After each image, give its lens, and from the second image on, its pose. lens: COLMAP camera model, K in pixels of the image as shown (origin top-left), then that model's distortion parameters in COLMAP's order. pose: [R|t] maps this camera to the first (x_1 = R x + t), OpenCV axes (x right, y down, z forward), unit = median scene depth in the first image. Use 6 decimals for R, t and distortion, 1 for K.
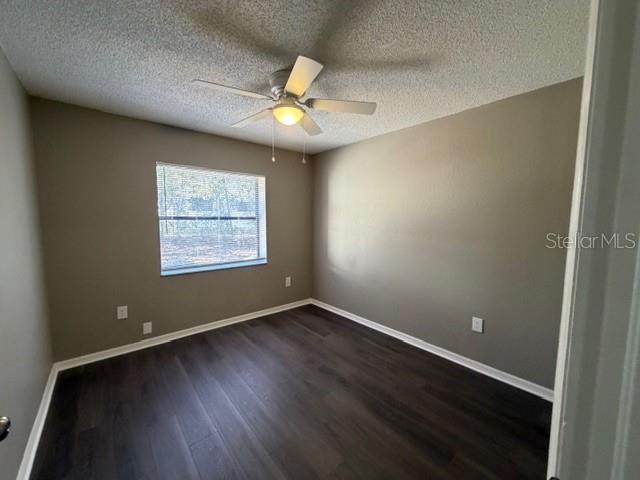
lens RADIAL K [[256.7, 0, 320.0], [0, 256.7, 240.0], [0, 0, 1]] dist [0.001659, 0.000296]
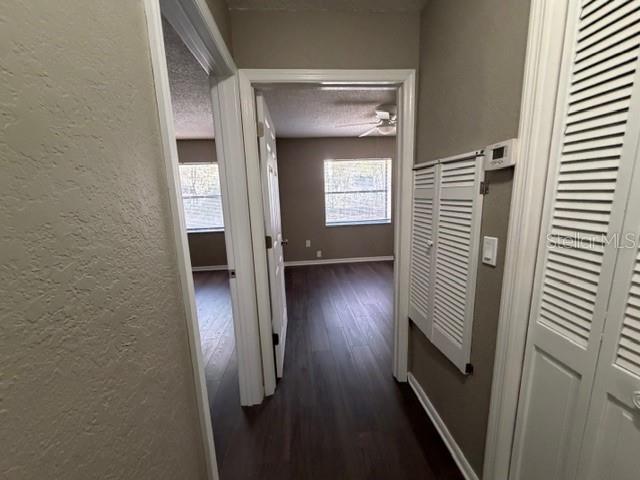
lens RADIAL K [[256.7, 0, 320.0], [0, 256.7, 240.0], [0, 0, 1]] dist [0.001659, 0.000296]
pose [[0.821216, 0.067416, -0.566621, 0.347669], [-0.005831, 0.993936, 0.109807, 0.040660], [0.570587, -0.086871, 0.816629, -0.460359]]
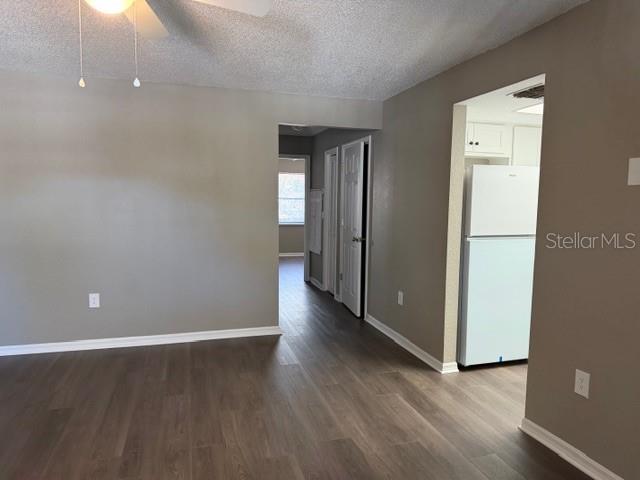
lens RADIAL K [[444.1, 0, 320.0], [0, 444.1, 240.0], [0, 0, 1]] dist [0.036000, -0.000081]
pose [[0.911983, 0.034603, -0.408765, 1.327171], [-0.033947, 0.999384, 0.008864, 0.210855], [0.408820, 0.005793, 0.912596, -2.261597]]
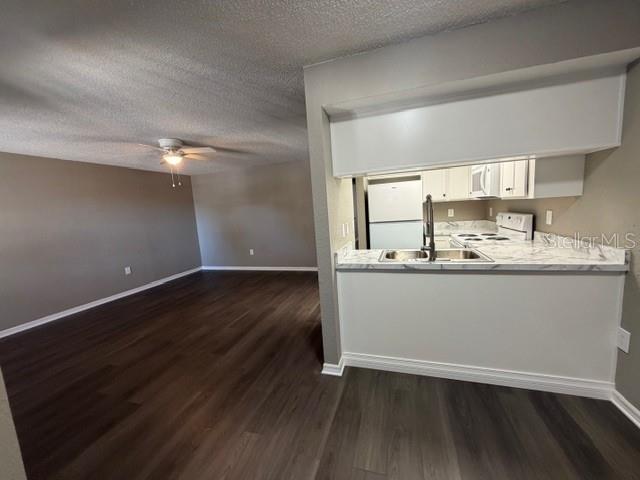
lens RADIAL K [[256.7, 0, 320.0], [0, 256.7, 240.0], [0, 0, 1]] dist [0.001659, 0.000296]
pose [[0.519494, 0.057085, -0.852565, 2.265918], [0.001059, 0.997722, 0.067450, 0.193537], [0.854473, -0.035942, 0.518250, -1.854891]]
